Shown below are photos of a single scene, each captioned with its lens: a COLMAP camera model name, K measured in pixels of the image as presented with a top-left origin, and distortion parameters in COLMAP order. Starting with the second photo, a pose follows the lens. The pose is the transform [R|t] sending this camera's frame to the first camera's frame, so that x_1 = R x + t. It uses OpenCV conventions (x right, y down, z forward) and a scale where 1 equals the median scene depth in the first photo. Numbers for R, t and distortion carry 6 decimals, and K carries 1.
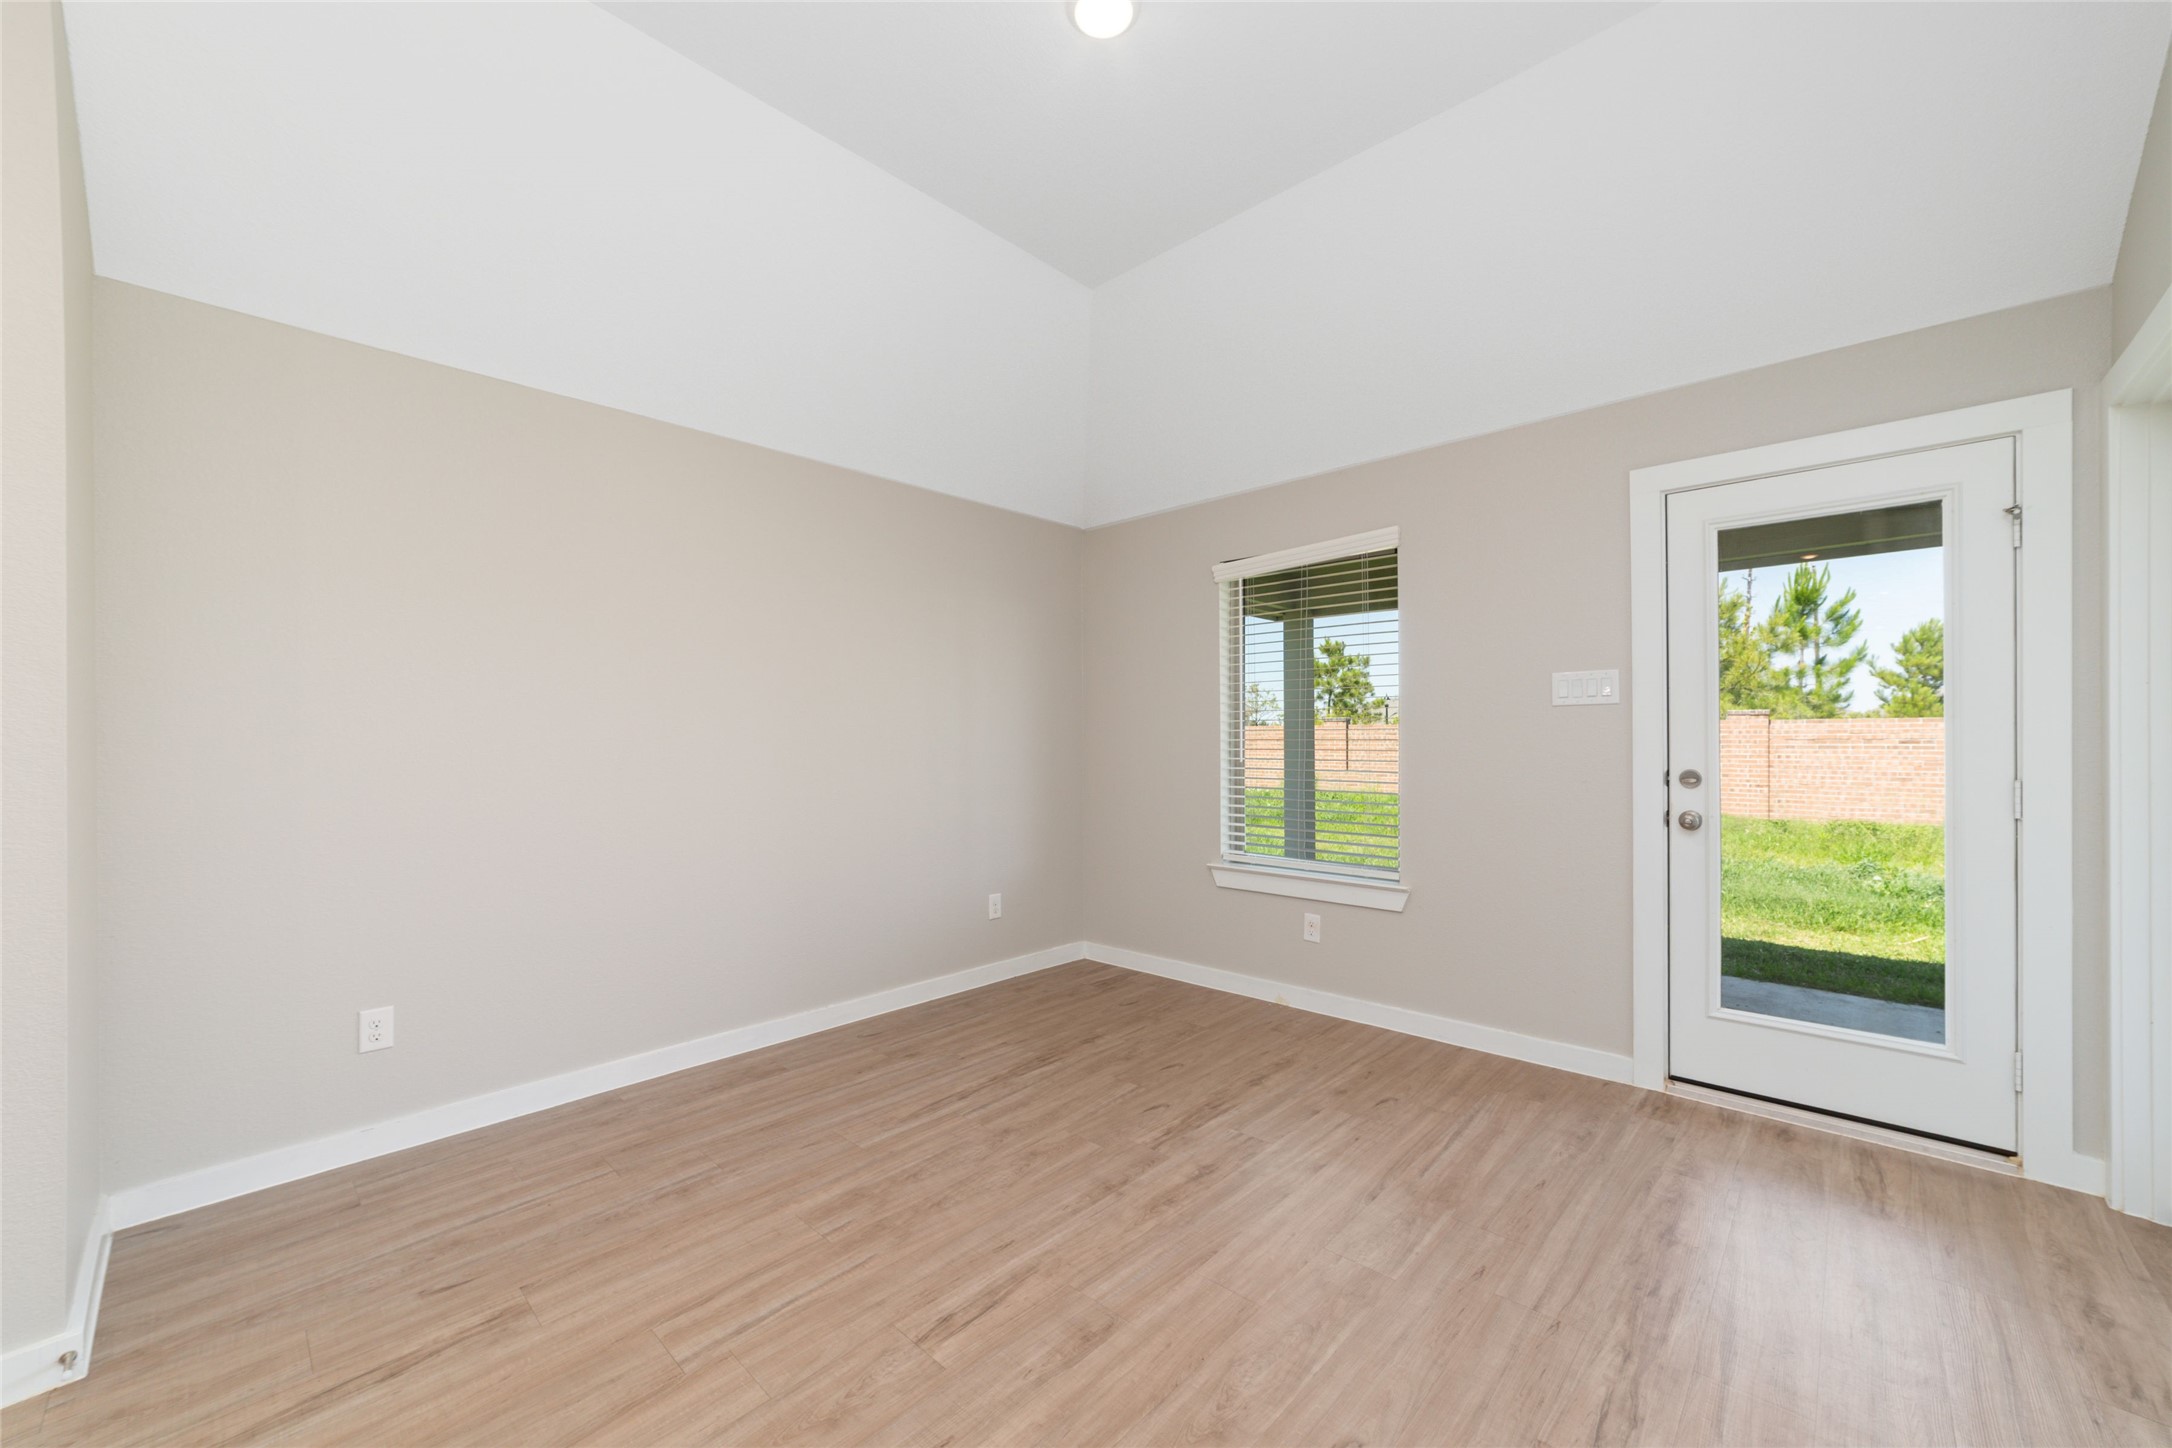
lens RADIAL K [[830.3, 0, 1078.1], [0, 830.3, 742.7], [0, 0, 1]] dist [-0.013272, 0.004319]
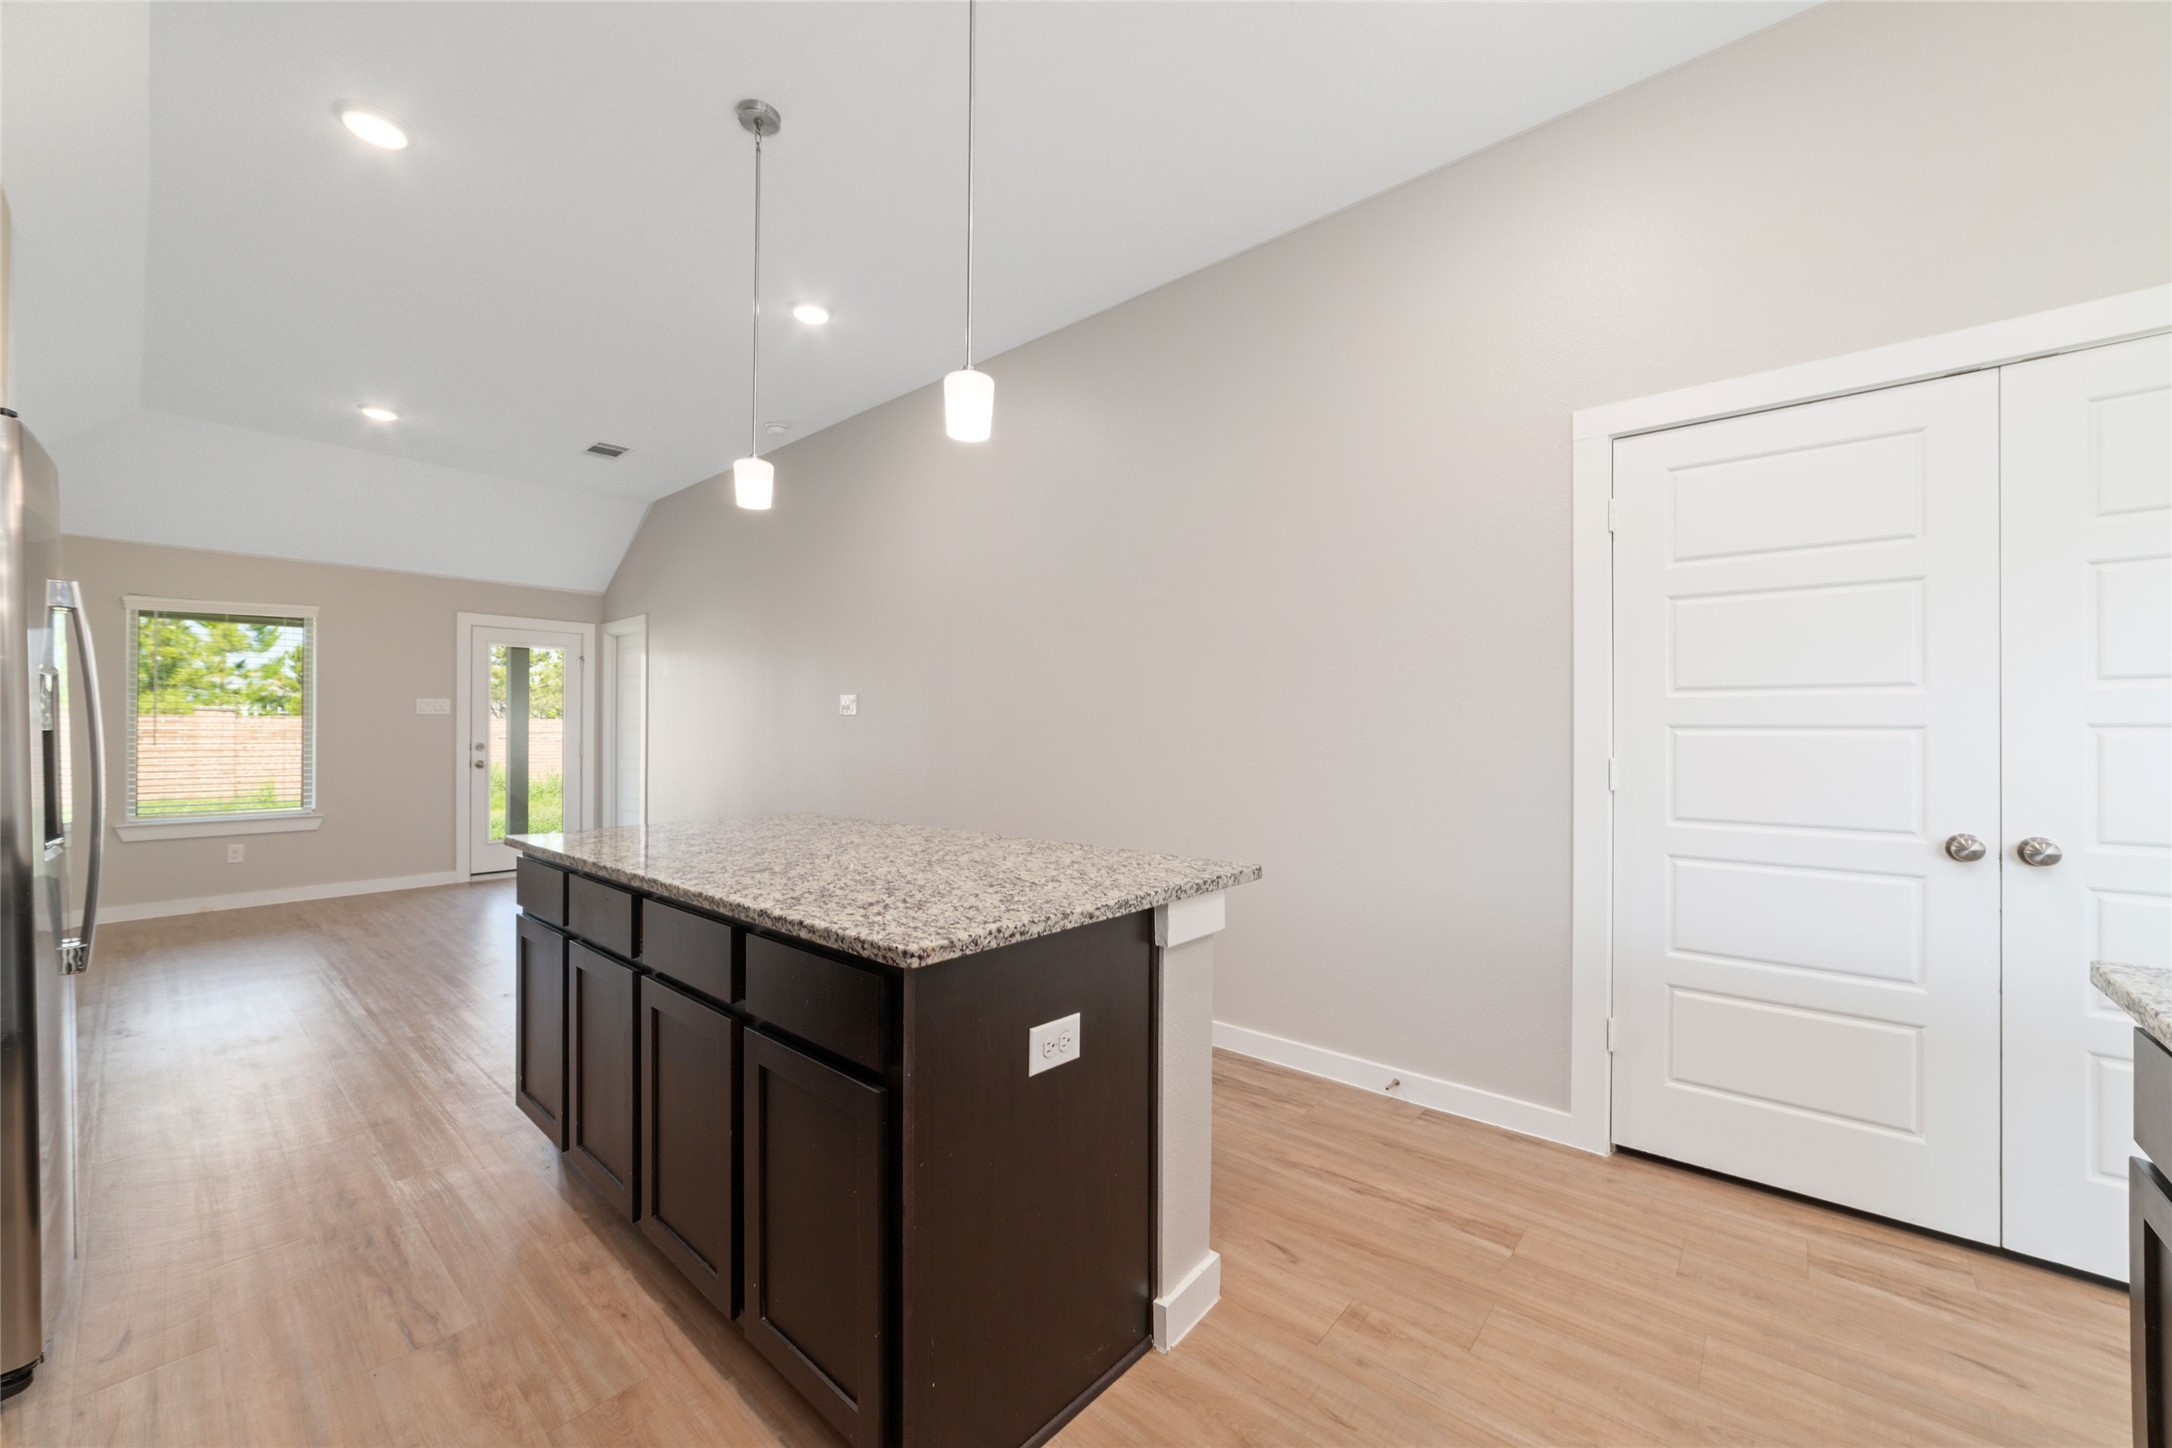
lens RADIAL K [[830.3, 0, 1094.2], [0, 830.3, 729.5], [0, 0, 1]] dist [-0.013272, 0.004319]
pose [[-0.028059, 0.008933, 0.999566, -1.614277], [0.006798, 0.999939, -0.008745, 0.025014], [-0.999583, 0.006549, -0.028118, -0.675162]]
